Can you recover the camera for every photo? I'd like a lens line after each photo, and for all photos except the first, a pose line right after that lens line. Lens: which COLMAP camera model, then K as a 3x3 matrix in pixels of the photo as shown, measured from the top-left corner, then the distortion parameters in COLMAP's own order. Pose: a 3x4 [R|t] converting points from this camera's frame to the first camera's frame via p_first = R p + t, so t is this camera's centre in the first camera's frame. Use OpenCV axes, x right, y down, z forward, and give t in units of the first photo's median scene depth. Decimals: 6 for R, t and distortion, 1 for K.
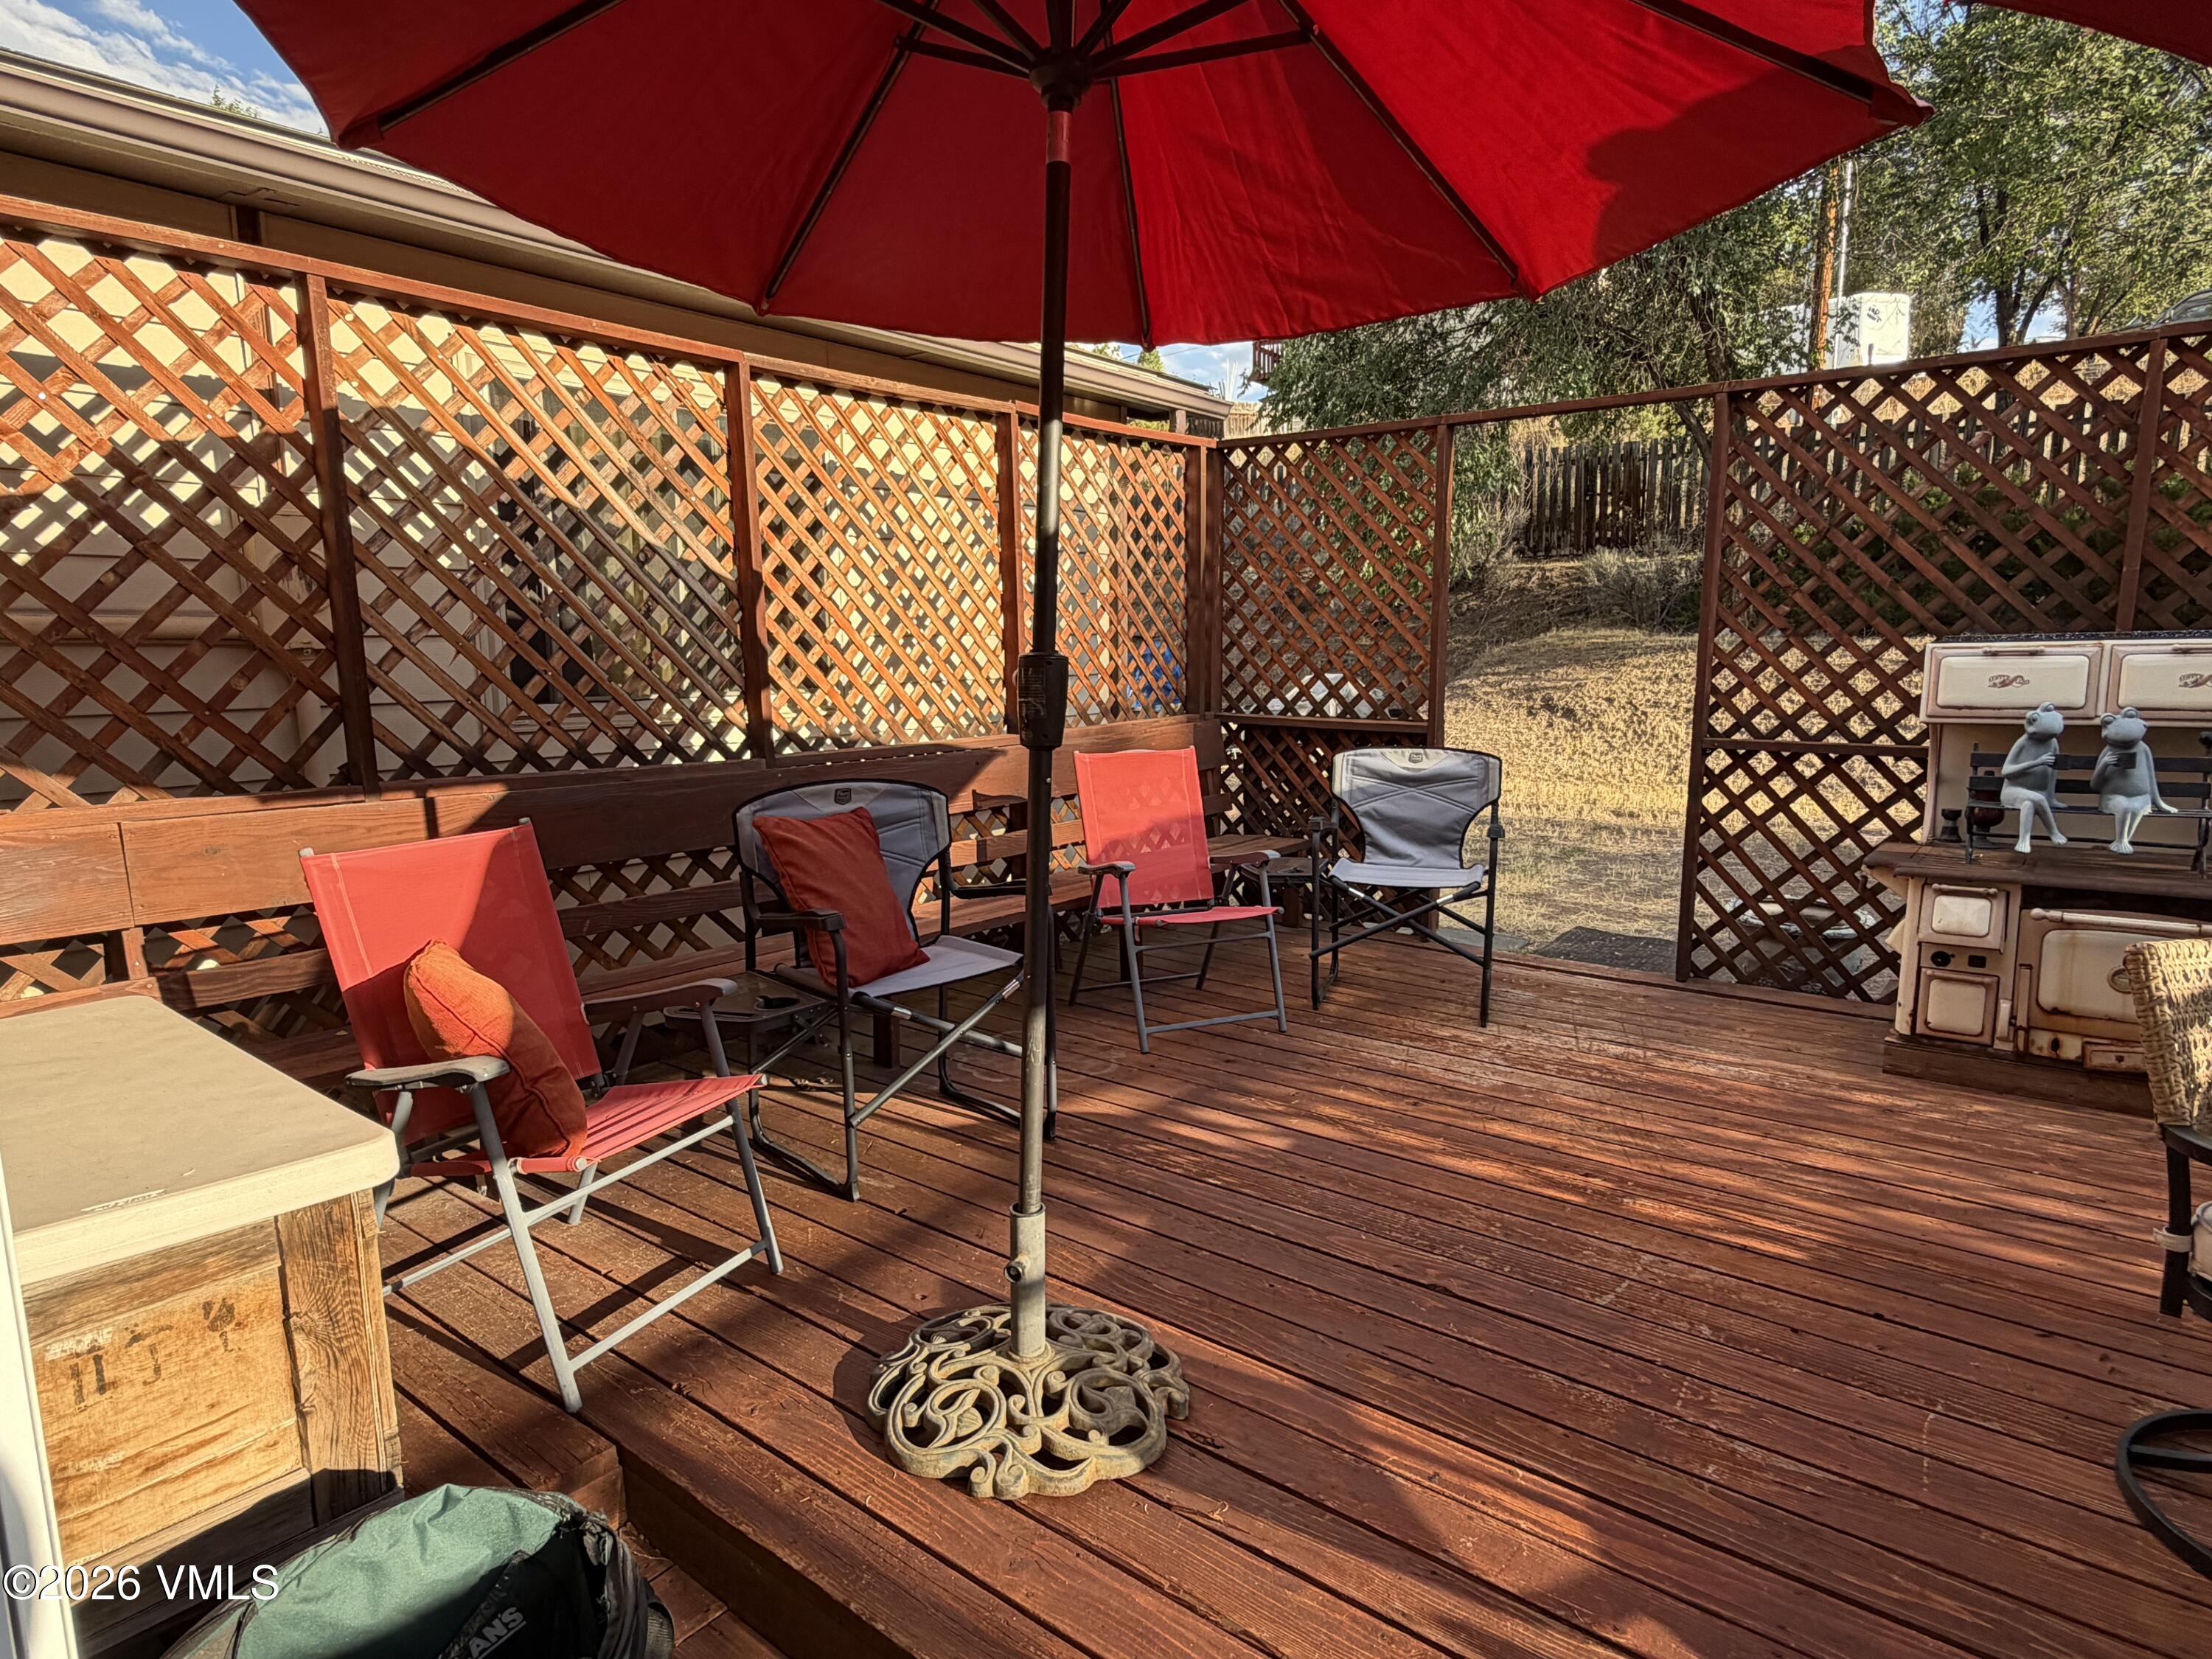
lens RADIAL K [[1239.4, 0, 1101.5], [0, 1239.4, 842.0], [0, 0, 1]] dist [-0.001059, 0.002608]
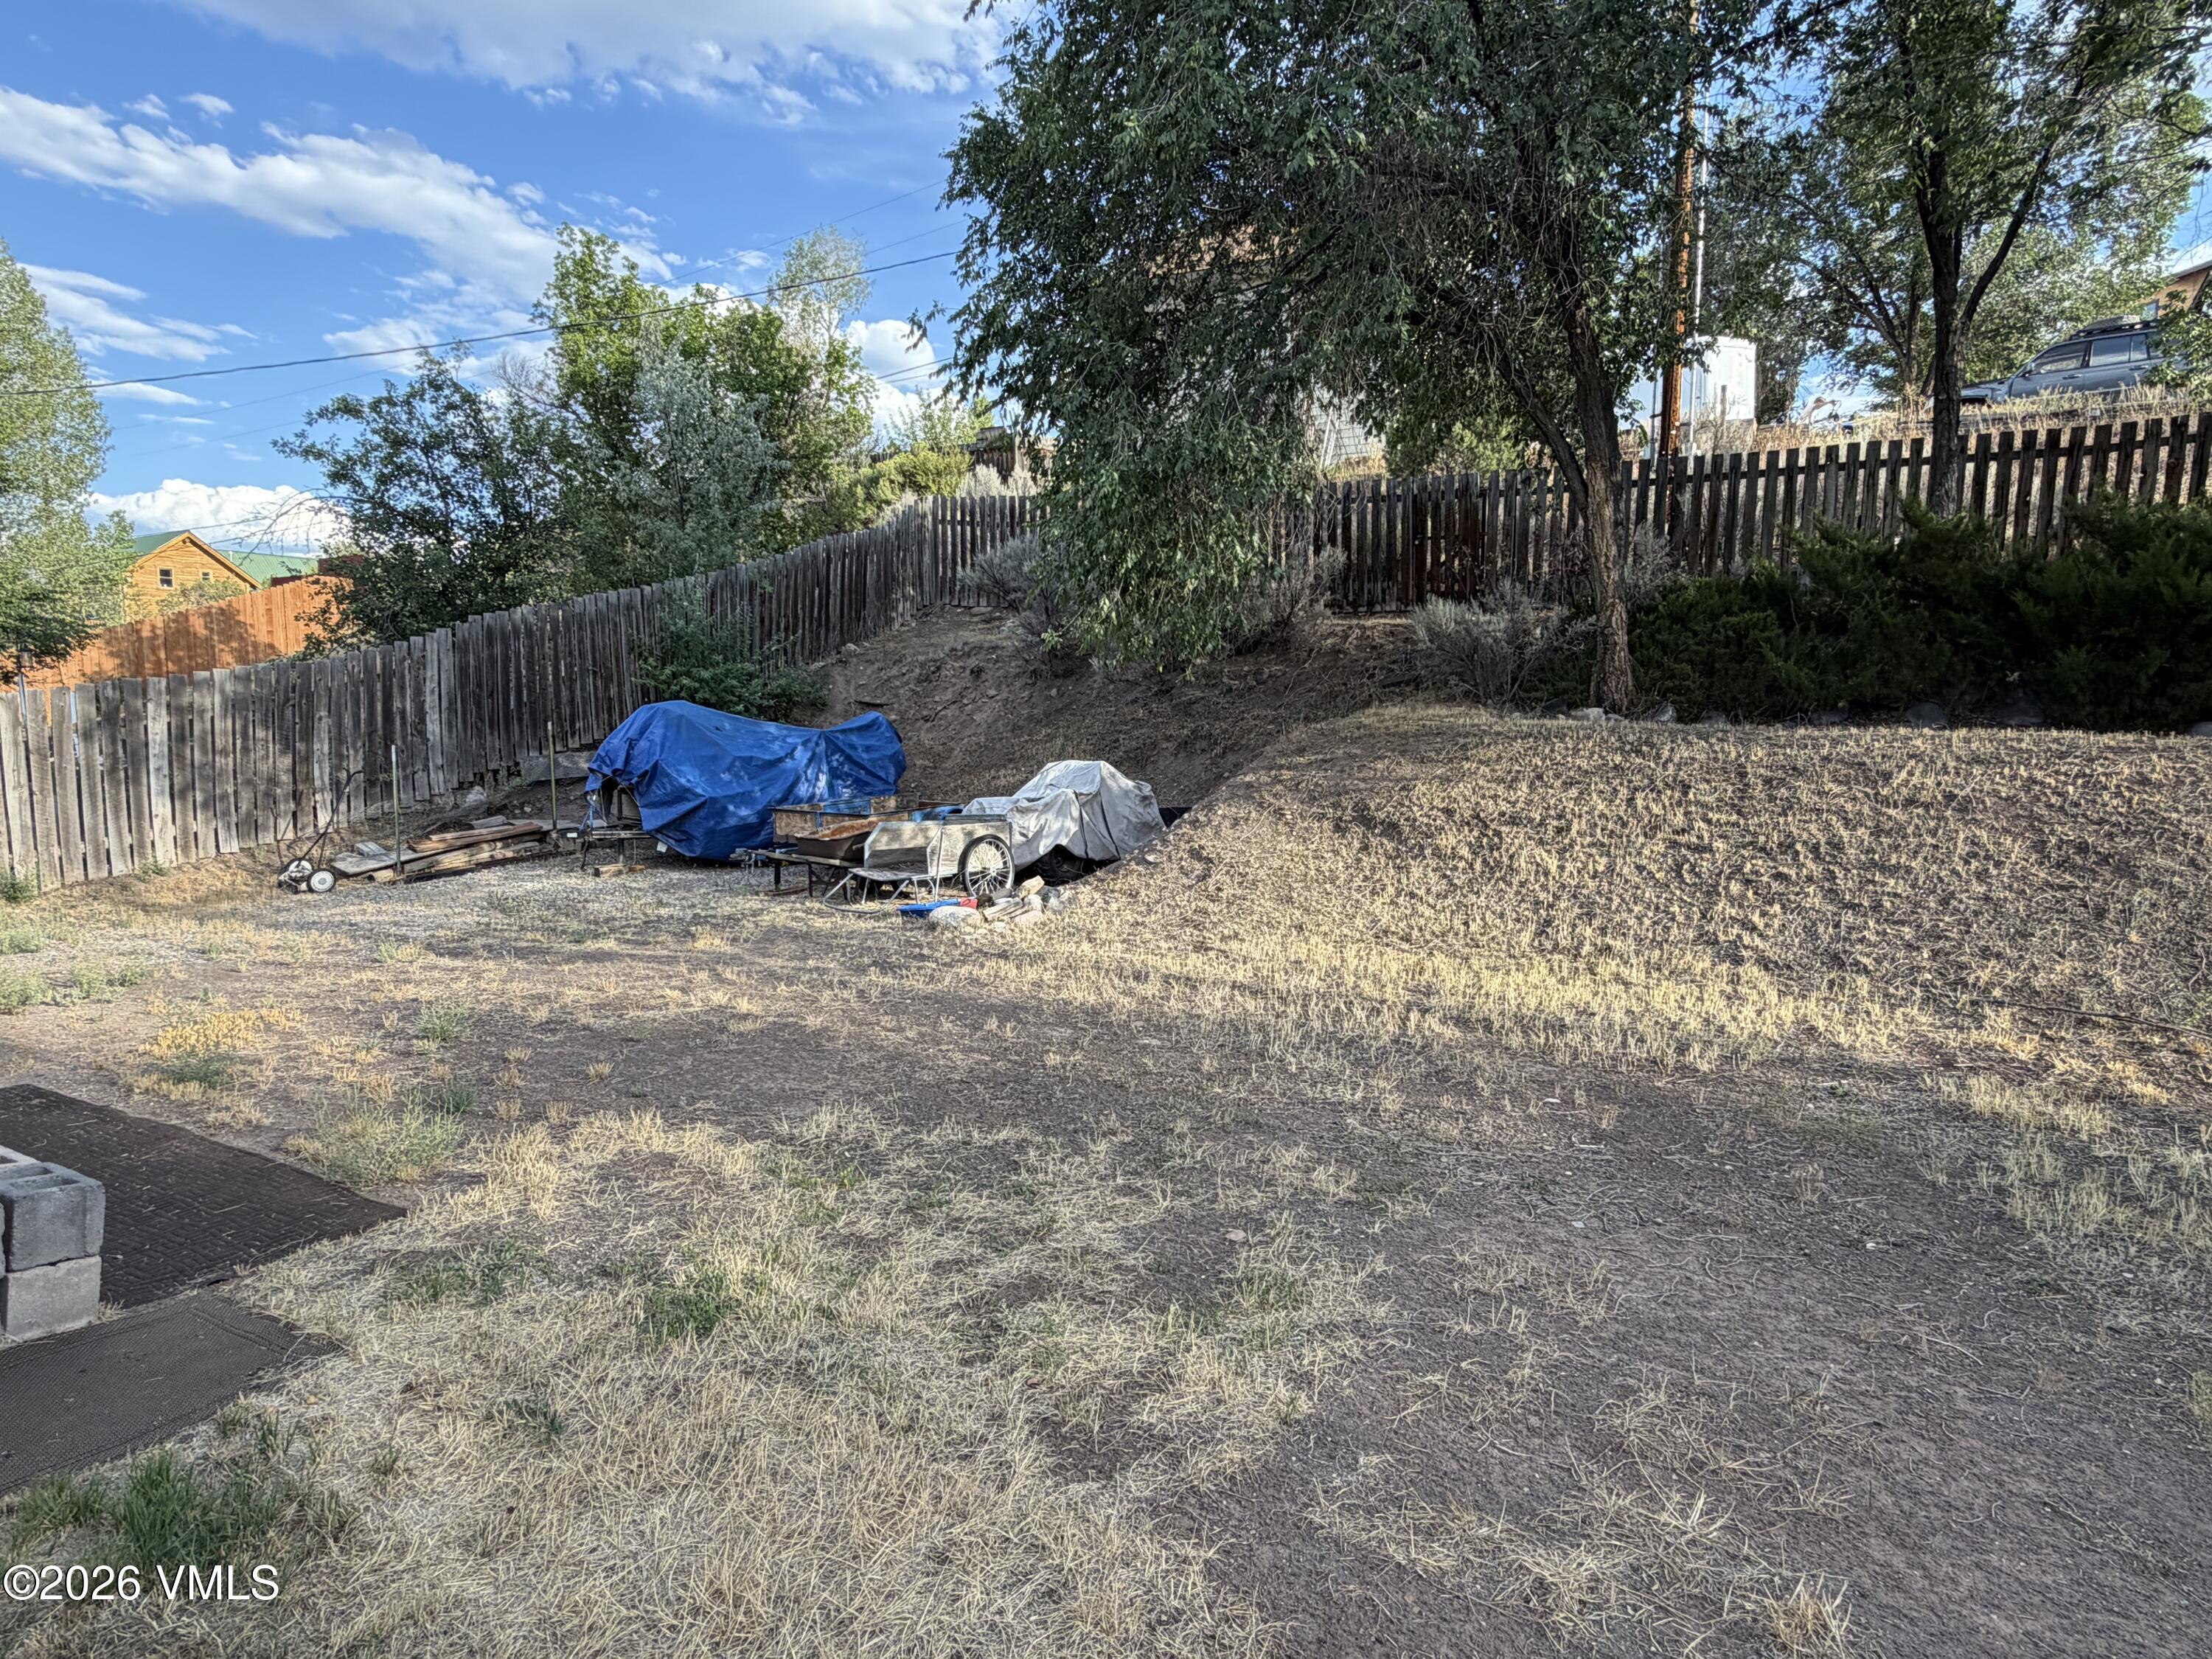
lens RADIAL K [[1239.4, 0, 1107.6], [0, 1239.4, 826.5], [0, 0, 1]] dist [-0.001059, 0.002608]
pose [[0.992734, 0.006308, 0.120168, 0.139923], [0.000784, 0.998265, -0.058880, -0.065813], [-0.120331, 0.058547, 0.991006, 0.341959]]
